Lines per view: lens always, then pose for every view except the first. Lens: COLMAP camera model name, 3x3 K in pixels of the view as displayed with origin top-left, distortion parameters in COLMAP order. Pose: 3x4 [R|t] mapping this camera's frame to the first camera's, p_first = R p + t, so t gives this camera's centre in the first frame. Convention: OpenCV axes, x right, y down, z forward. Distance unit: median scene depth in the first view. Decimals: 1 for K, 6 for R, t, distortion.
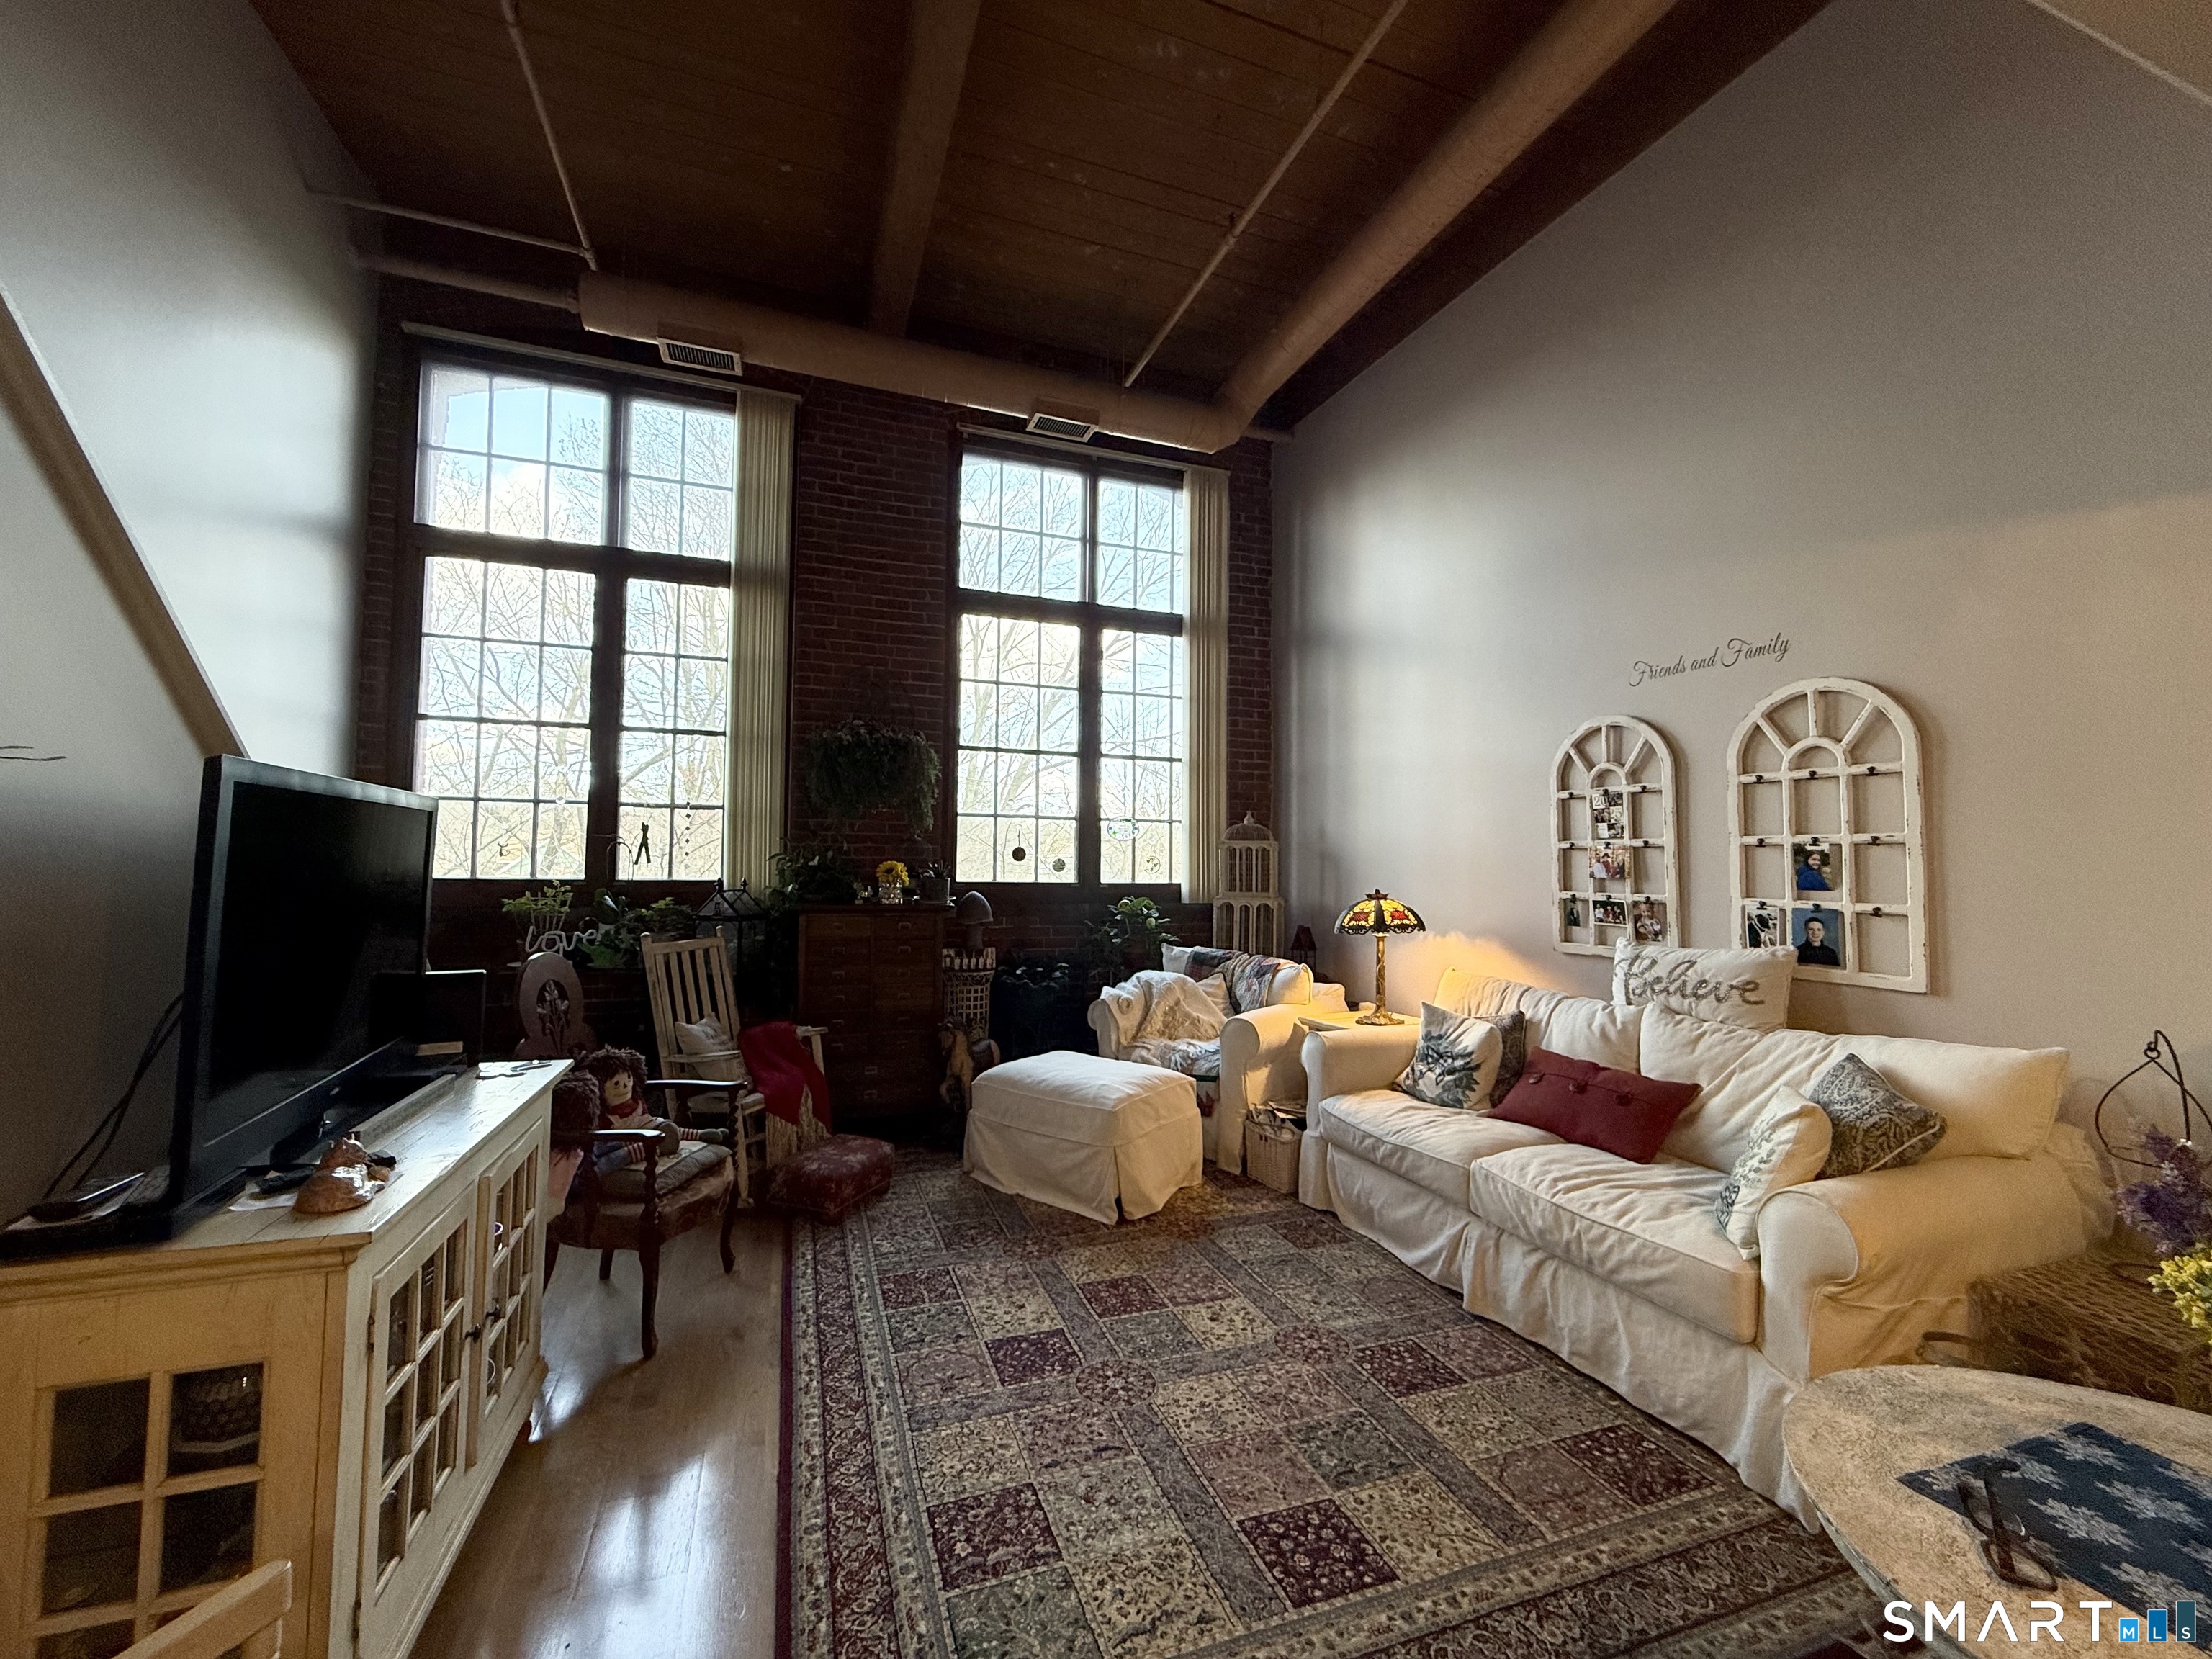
lens RADIAL K [[882.1, 0, 1102.8], [0, 882.1, 829.4], [0, 0, 1]] dist [0.001312, 0.000084]
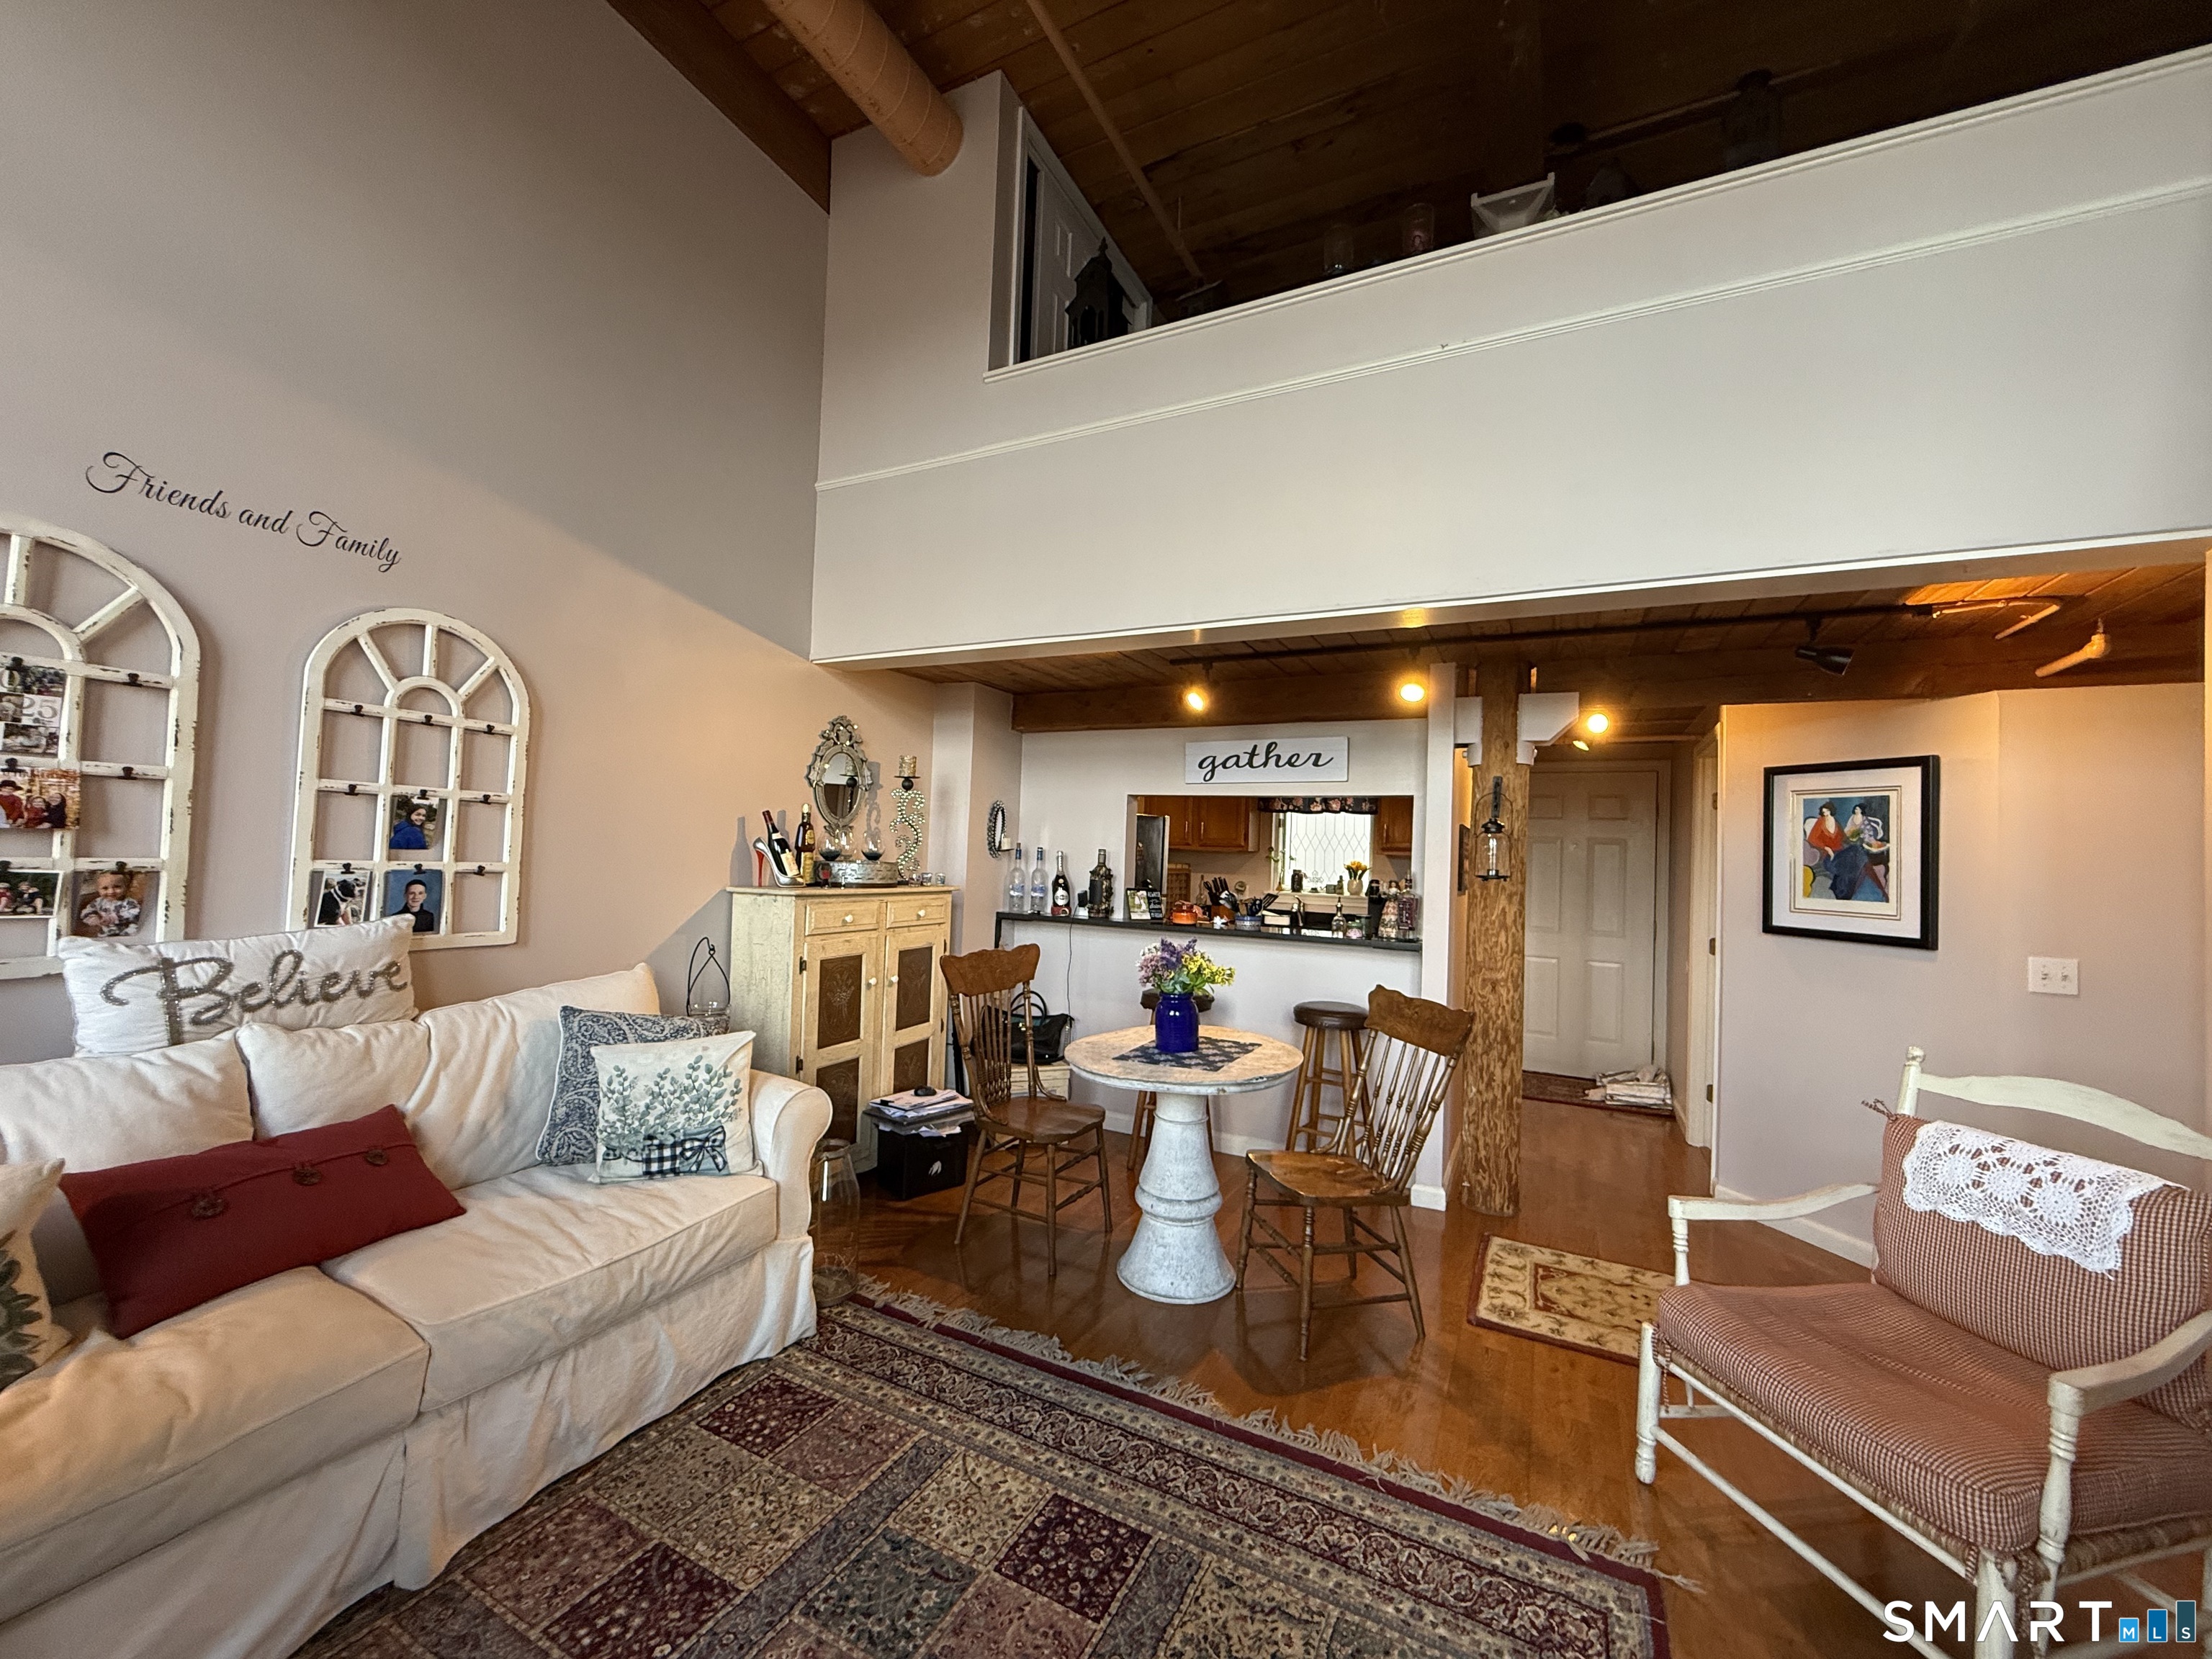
lens RADIAL K [[882.1, 0, 1099.4], [0, 882.1, 827.7], [0, 0, 1]] dist [0.001312, 0.000084]
pose [[-0.684432, -0.014356, 0.728935, -0.305232], [-0.075002, 0.995888, -0.050809, 0.040774], [-0.725209, -0.089447, -0.682695, 1.096409]]
